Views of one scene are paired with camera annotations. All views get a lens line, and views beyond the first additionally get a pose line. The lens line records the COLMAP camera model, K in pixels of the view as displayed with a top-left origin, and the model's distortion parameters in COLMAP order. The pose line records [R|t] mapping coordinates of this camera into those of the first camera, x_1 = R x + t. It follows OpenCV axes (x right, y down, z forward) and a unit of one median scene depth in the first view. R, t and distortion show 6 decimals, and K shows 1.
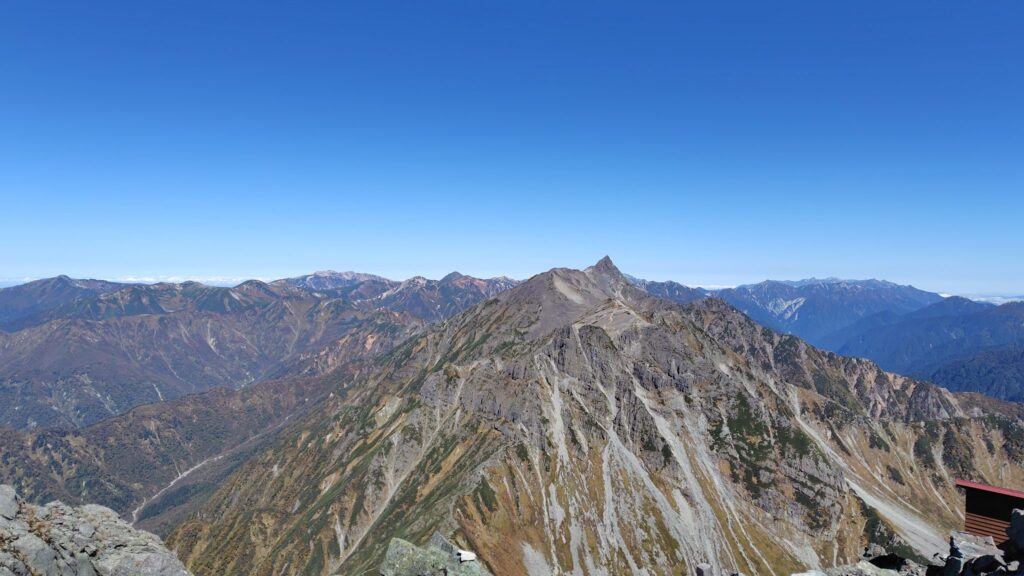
lens RADIAL K [[715.8, 0, 509.2], [0, 715.8, 286.7], [0, 0, 1]] dist [0.064683, -0.072186]
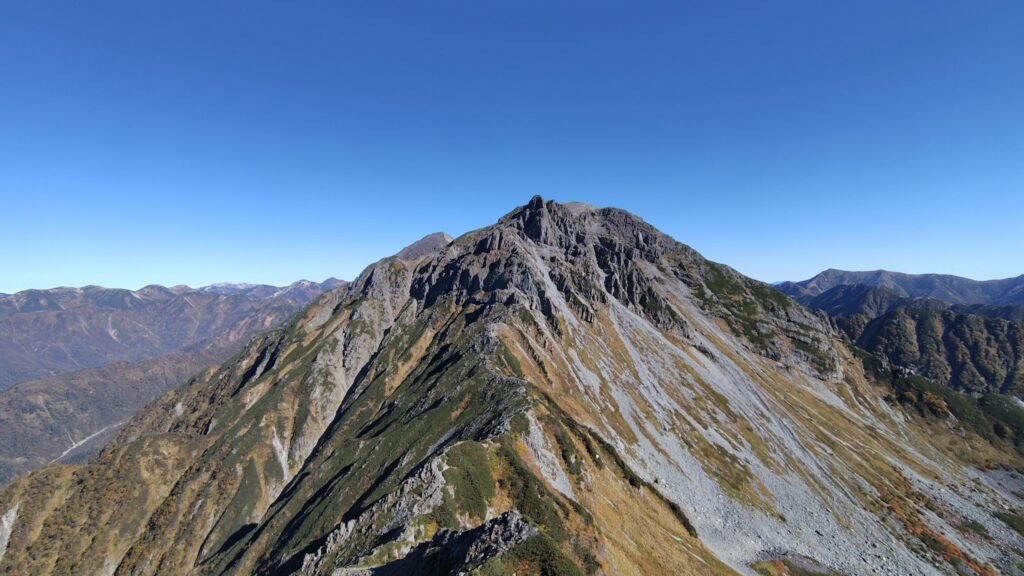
lens RADIAL K [[514.4, 0, 531.6], [0, 514.4, 271.2], [0, 0, 1]] dist [0.002721, -0.006498]
pose [[0.957128, -0.037949, 0.287169, -0.124480], [0.043090, 0.999004, -0.011602, 0.165889], [-0.286443, 0.023479, 0.957810, 0.394133]]
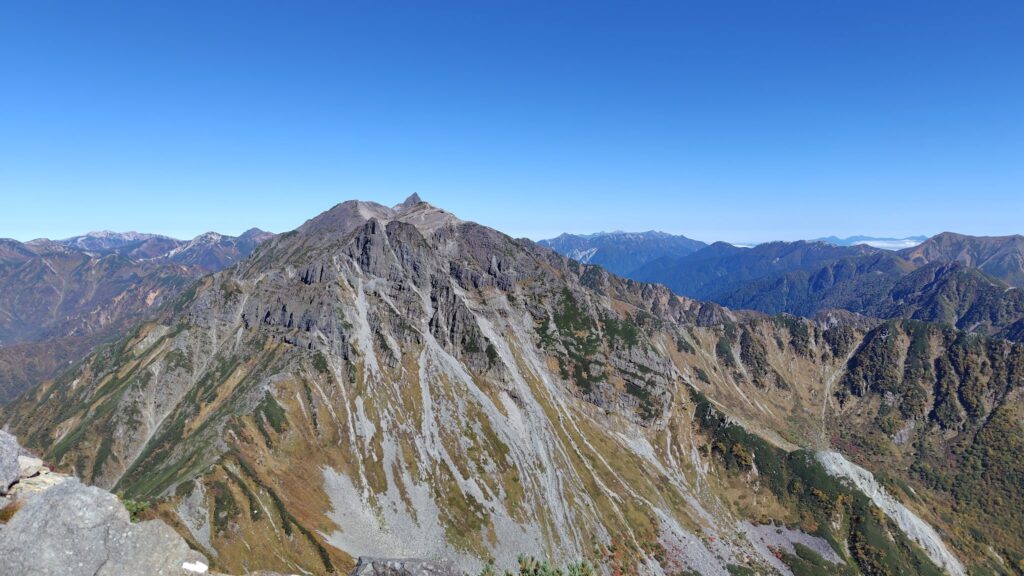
lens RADIAL K [[715.8, 0, 509.2], [0, 715.8, 286.7], [0, 0, 1]] dist [0.064683, -0.072186]
pose [[0.965056, -0.045354, 0.258088, 0.016554], [0.027603, 0.997023, 0.071994, 0.080741], [-0.260585, -0.062354, 0.963435, 0.144052]]
